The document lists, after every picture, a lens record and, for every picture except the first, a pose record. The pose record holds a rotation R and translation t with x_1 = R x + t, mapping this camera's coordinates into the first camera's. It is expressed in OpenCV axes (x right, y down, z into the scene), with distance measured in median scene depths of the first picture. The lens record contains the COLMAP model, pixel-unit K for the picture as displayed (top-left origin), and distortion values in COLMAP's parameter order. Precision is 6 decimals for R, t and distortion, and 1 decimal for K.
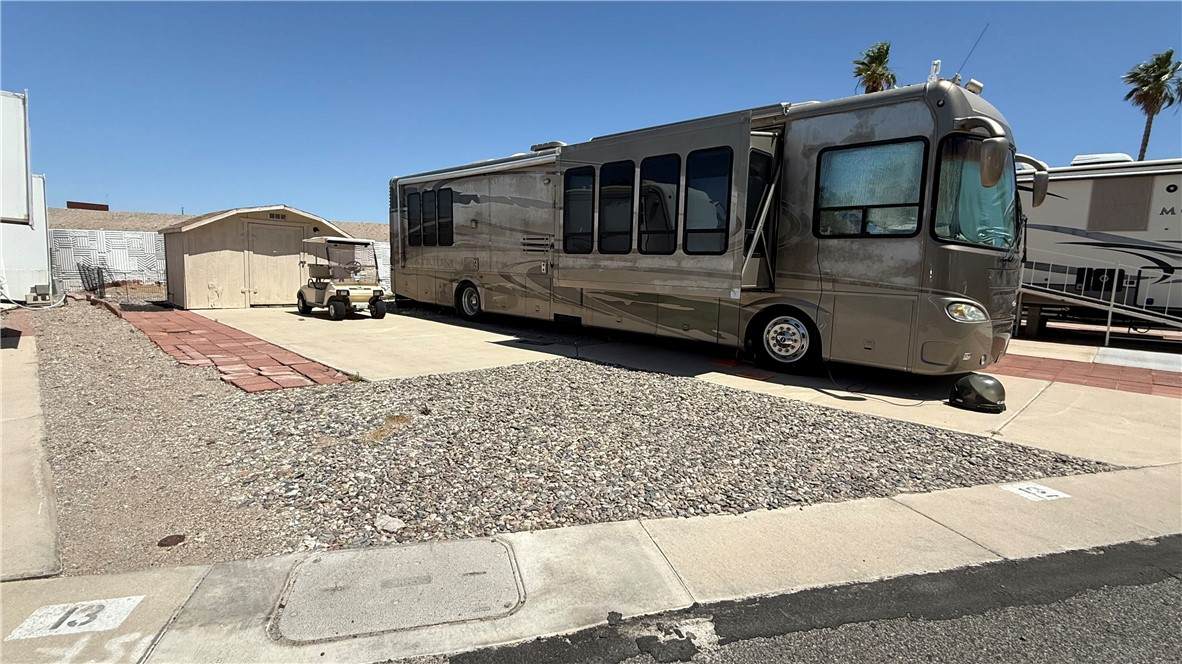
lens RADIAL K [[557.0, 0, 591.0], [0, 557.0, 332.0], [0, 0, 1]] dist [-0.001530, -0.000061]
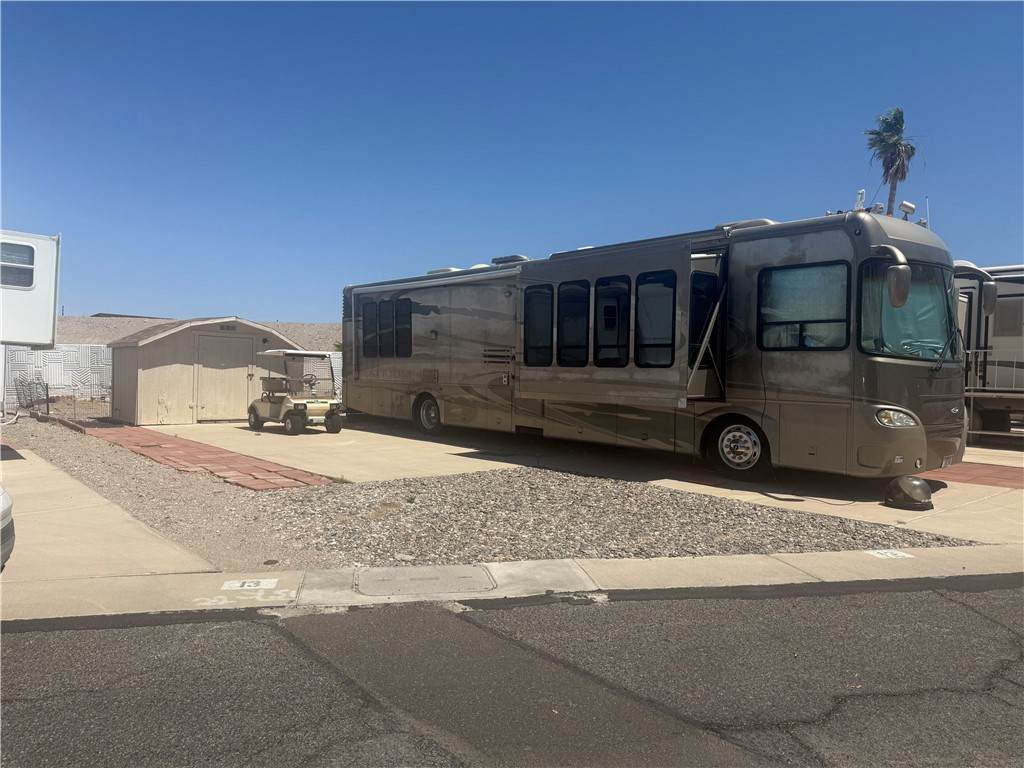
lens RADIAL K [[724.2, 0, 512.0], [0, 724.2, 384.0], [0, 0, 1]] dist [0.059240, -0.000758]
pose [[0.997320, -0.010931, -0.072341, 0.029752], [0.003621, 0.994939, -0.100417, 0.032410], [0.073073, 0.099886, 0.992312, -0.399309]]
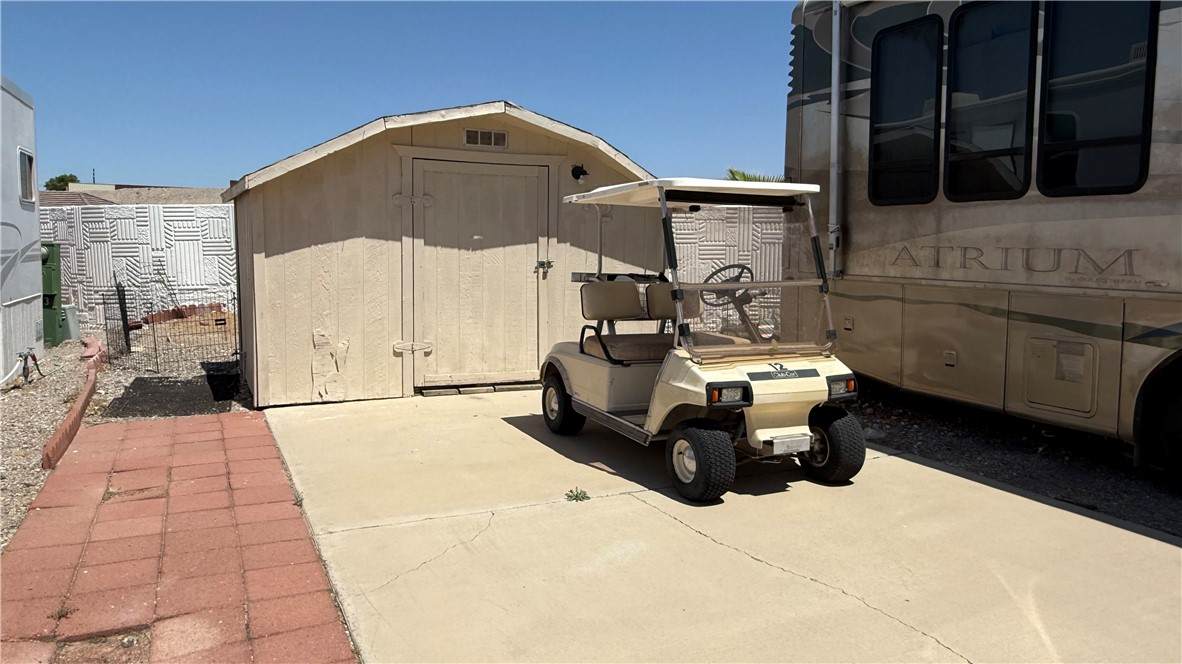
lens RADIAL K [[863.7, 0, 591.0], [0, 863.7, 332.0], [0, 0, 1]] dist [-0.000825, -0.000256]
pose [[0.936361, 0.008154, -0.350944, -0.596272], [-0.015000, 0.999746, -0.016793, -0.147500], [0.350718, 0.020989, 0.936246, 0.994558]]
